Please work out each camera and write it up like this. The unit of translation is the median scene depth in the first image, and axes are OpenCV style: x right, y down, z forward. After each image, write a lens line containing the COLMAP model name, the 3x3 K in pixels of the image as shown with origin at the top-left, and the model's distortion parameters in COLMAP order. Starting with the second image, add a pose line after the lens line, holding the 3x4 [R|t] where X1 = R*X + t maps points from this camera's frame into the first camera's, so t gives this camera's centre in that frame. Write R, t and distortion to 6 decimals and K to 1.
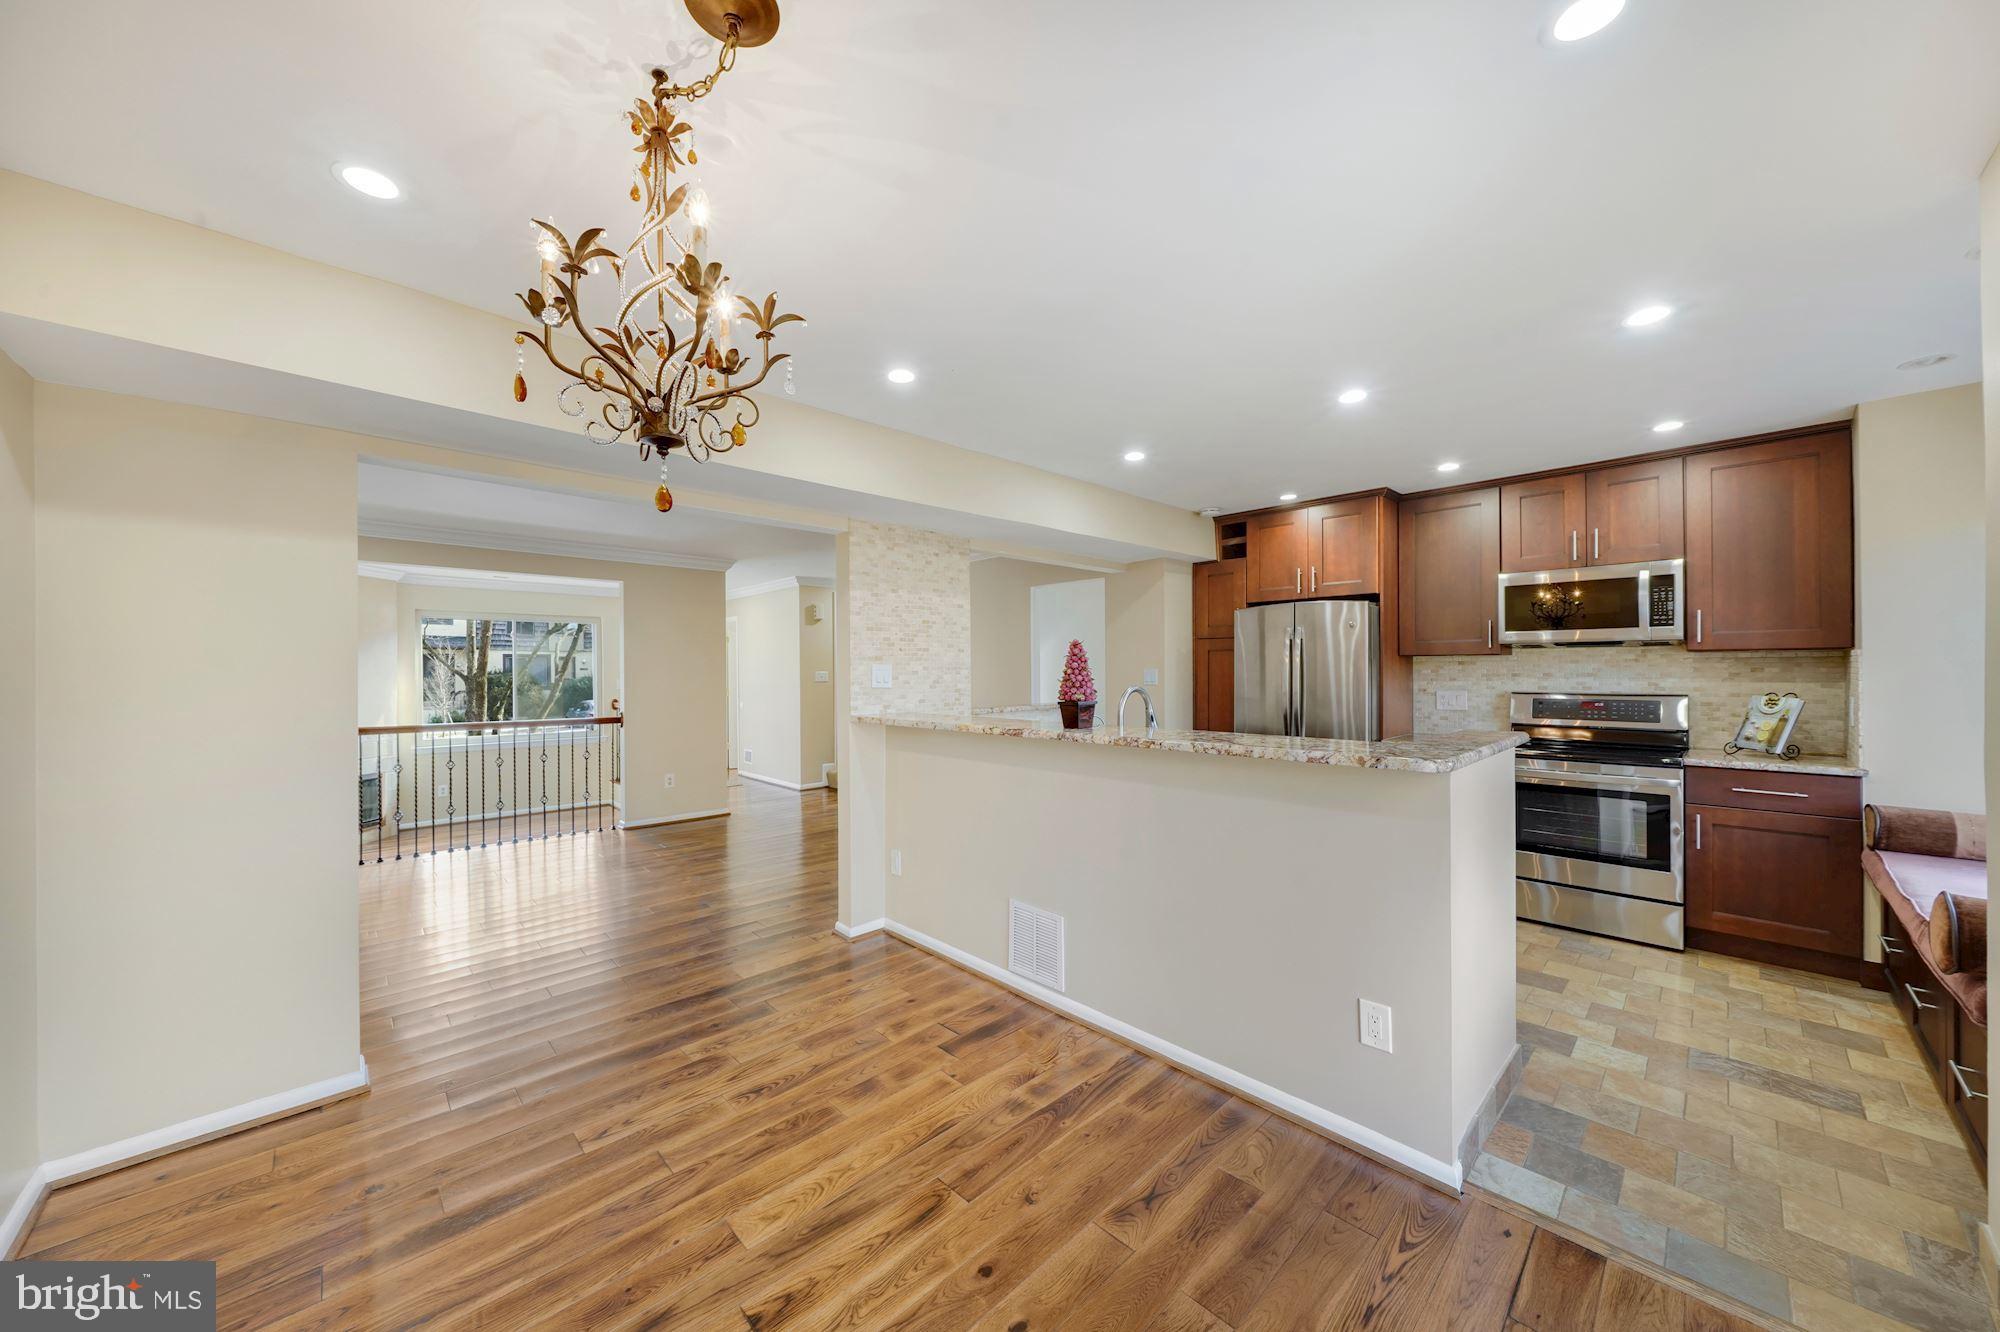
lens RADIAL K [[706.8, 0, 1001.8], [0, 706.8, 654.6], [0, 0, 1]] dist [-0.000285, -0.000023]
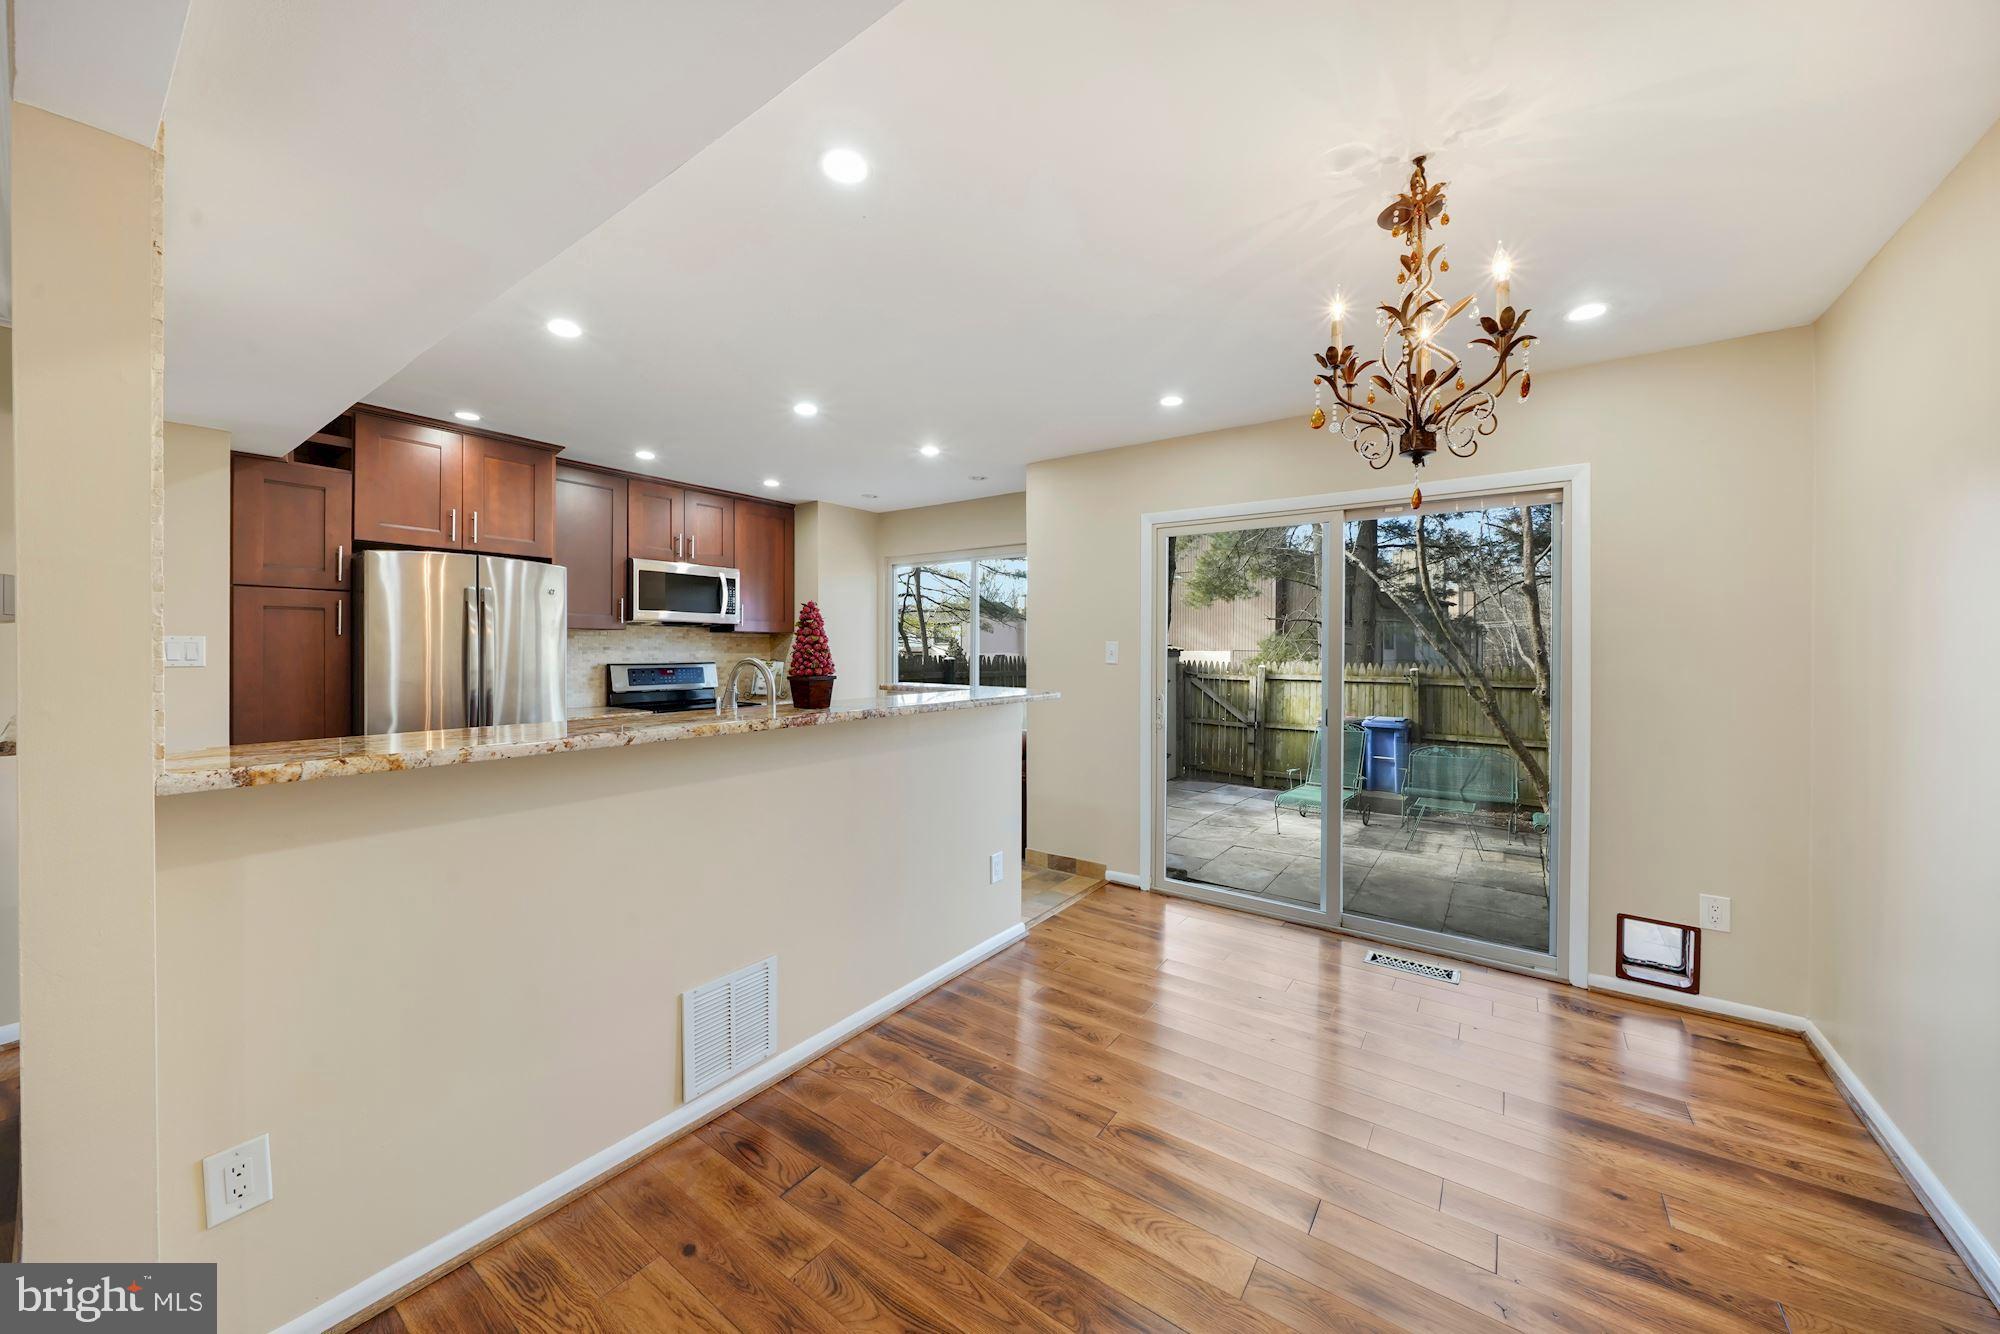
lens RADIAL K [[706.8, 0, 1001.8], [0, 706.8, 655.6], [0, 0, 1]] dist [-0.000285, -0.000023]
pose [[-0.180552, -0.008302, 0.983530, -0.834894], [-0.026063, 0.999654, 0.003653, 0.034999], [-0.983220, -0.024974, -0.180706, 1.047598]]
